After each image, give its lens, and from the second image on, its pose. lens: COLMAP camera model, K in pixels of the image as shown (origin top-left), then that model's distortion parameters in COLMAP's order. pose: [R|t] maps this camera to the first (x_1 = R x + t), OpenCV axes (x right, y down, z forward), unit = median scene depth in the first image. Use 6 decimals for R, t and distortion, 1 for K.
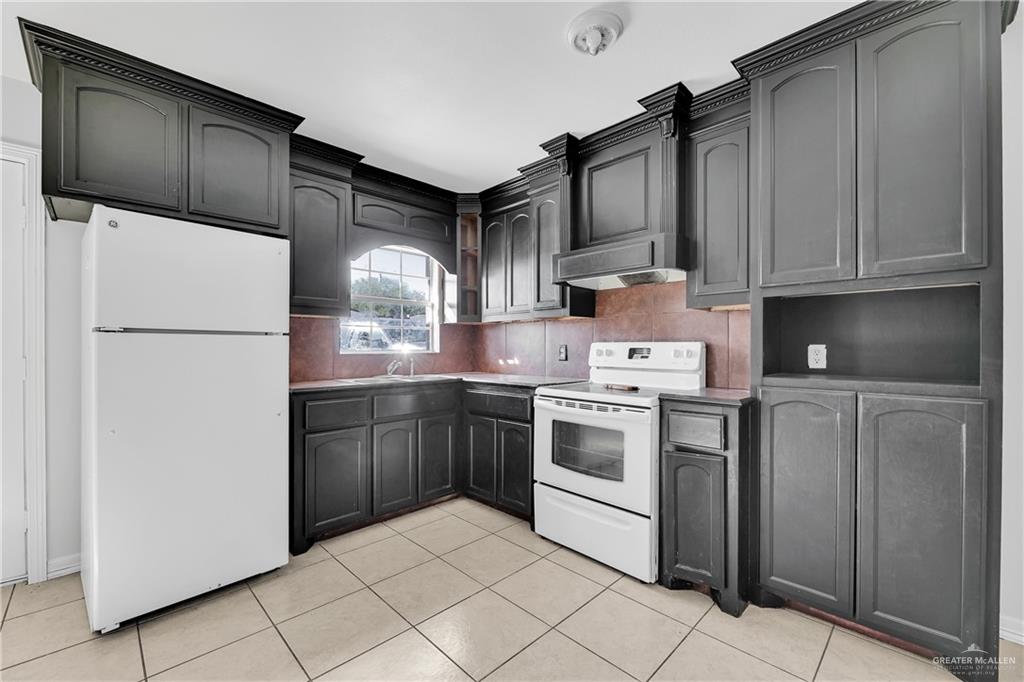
lens RADIAL K [[425.3, 0, 512.0], [0, 425.3, 341.0], [0, 0, 1]] dist [-0.001496, -0.000186]
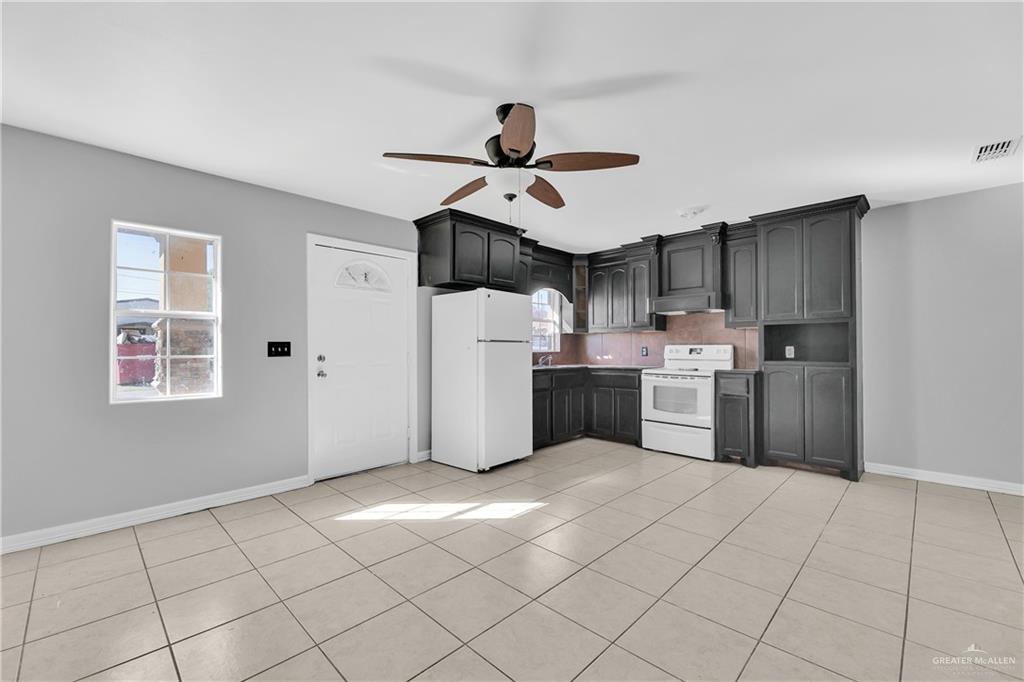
lens RADIAL K [[428.4, 0, 507.8], [0, 428.4, 338.0], [0, 0, 1]] dist [0.001059, 0.000061]
pose [[0.999944, -0.002101, 0.010344, -0.584155], [0.002215, 0.999937, -0.011020, -0.010472], [-0.010320, 0.011042, 0.999886, -0.926857]]
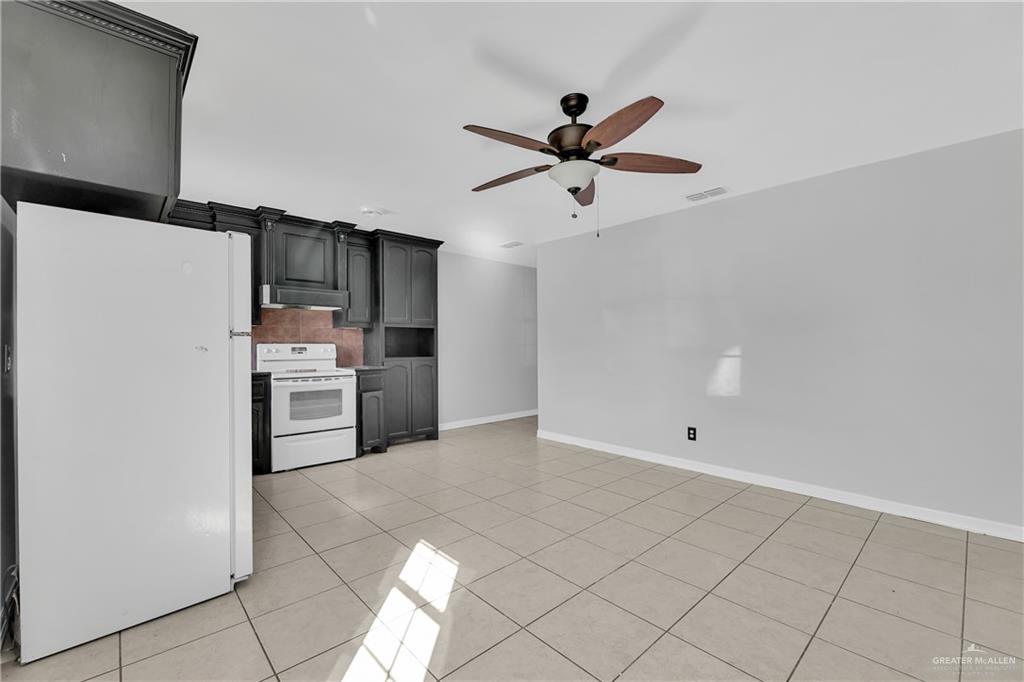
lens RADIAL K [[425.3, 0, 512.0], [0, 425.3, 341.0], [0, 0, 1]] dist [-0.001496, -0.000186]
pose [[0.036464, 0.009494, 0.999290, -1.478161], [-0.011798, 0.999889, -0.009069, -0.003511], [-0.999265, -0.011459, 0.036572, 0.112755]]
